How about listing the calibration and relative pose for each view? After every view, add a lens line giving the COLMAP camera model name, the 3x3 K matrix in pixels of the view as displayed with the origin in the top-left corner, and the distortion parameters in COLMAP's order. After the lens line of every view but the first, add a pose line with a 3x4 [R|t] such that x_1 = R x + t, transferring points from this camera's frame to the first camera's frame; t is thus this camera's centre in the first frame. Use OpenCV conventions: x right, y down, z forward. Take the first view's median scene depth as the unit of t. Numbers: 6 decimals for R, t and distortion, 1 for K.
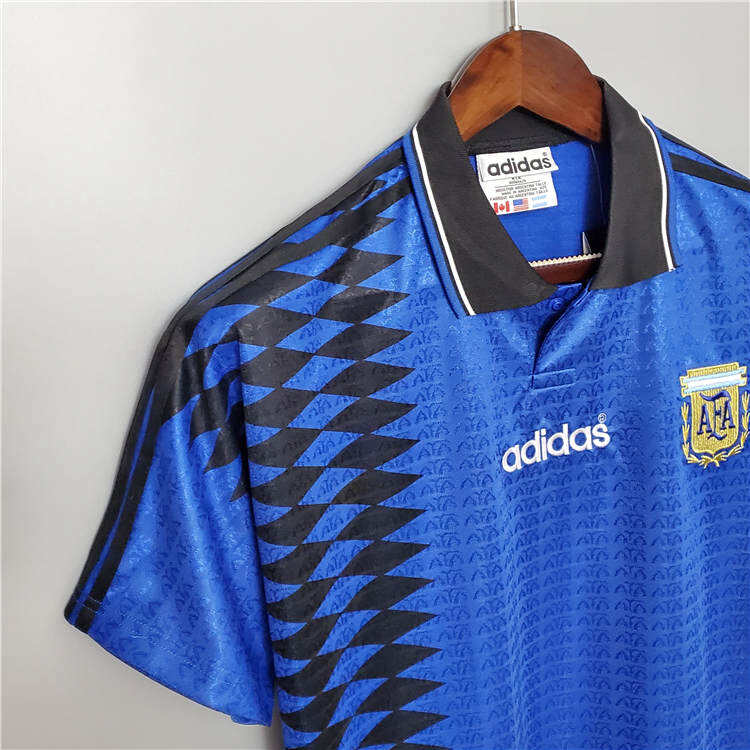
lens RADIAL K [[1009.9, 0, 375.0], [0, 1009.9, 375.0], [0, 0, 1]] dist [0.298653, -1.197564]
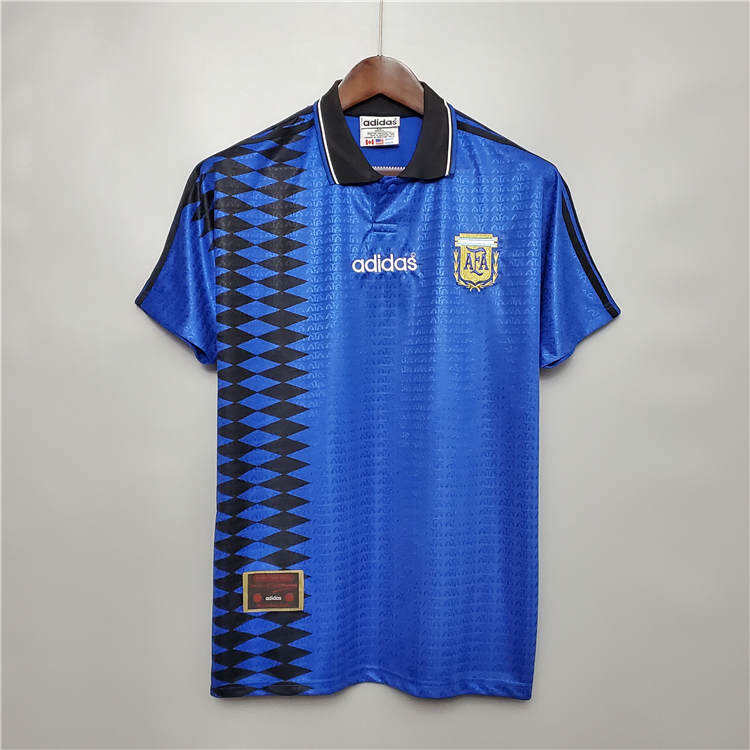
lens RADIAL K [[1009.9, 0, 375.0], [0, 1009.9, 375.0], [0, 0, 1]] dist [0.298653, -1.197564]
pose [[0.940874, 0.093403, -0.325626, 0.812153], [-0.155628, 0.972974, -0.170589, 0.610074], [0.300892, 0.211179, 0.929982, -0.760406]]
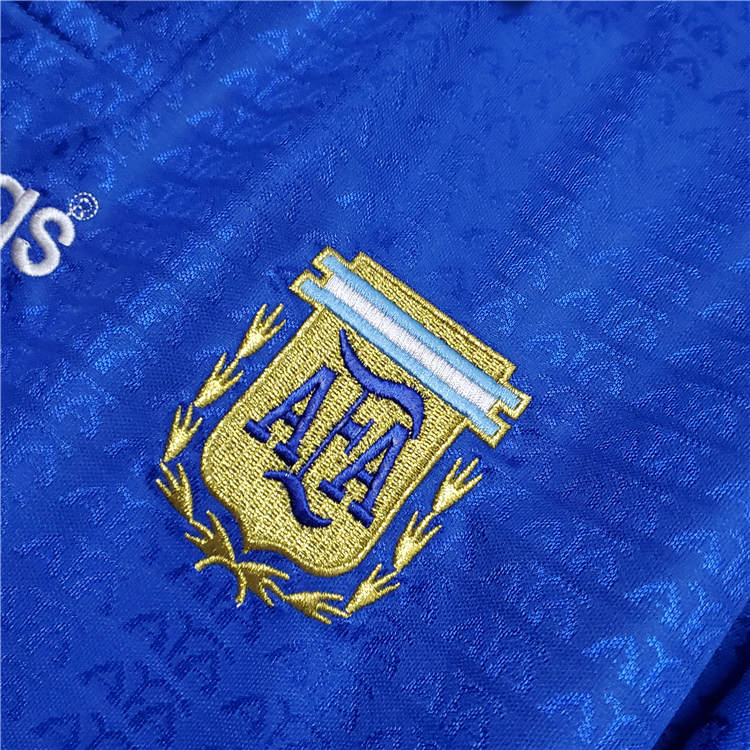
lens RADIAL K [[1009.9, 0, 375.0], [0, 1009.9, 375.0], [0, 0, 1]] dist [0.298653, -1.197564]
pose [[0.698855, 0.522978, -0.487950, 0.492835], [-0.706941, 0.608799, -0.359997, 0.132666], [0.108793, 0.596538, 0.795177, 0.790142]]
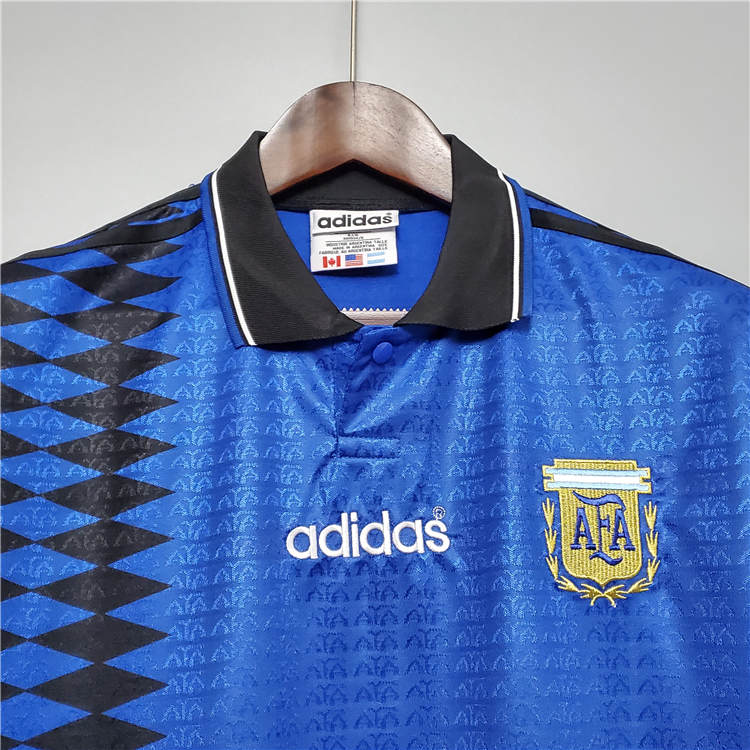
lens RADIAL K [[1009.9, 0, 375.0], [0, 1009.9, 375.0], [0, 0, 1]] dist [0.298653, -1.197564]
pose [[0.940909, -0.009828, -0.338516, 0.446298], [-0.143519, 0.893809, -0.424862, 0.288012], [0.306744, 0.448340, 0.839583, 0.300349]]
